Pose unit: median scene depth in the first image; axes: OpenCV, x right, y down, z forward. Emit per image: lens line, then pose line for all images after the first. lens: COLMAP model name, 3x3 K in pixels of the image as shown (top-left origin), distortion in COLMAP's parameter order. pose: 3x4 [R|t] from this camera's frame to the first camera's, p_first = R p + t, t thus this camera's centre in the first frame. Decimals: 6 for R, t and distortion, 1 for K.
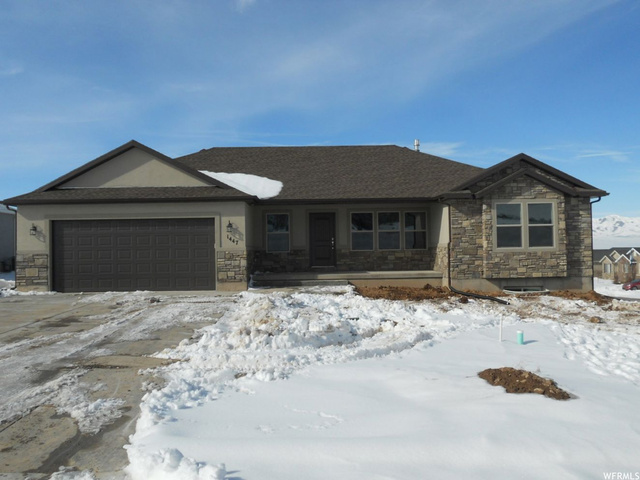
lens RADIAL K [[585.5, 0, 320.0], [0, 585.5, 240.0], [0, 0, 1]] dist [-0.007070, -0.003604]
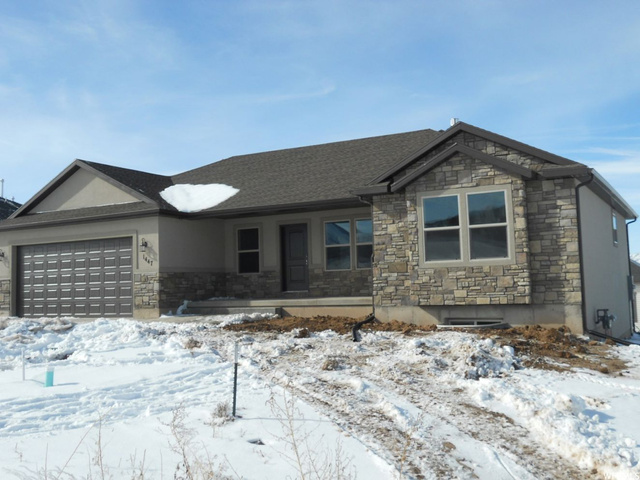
lens RADIAL K [[713.4, 0, 320.0], [0, 713.4, 240.0], [0, 0, 1]] dist [0.012695, 0.011770]
pose [[0.861556, -0.041285, -0.505981, 0.620495], [0.021964, 0.998786, -0.044096, 0.022373], [0.507187, 0.026878, 0.861417, 0.205744]]
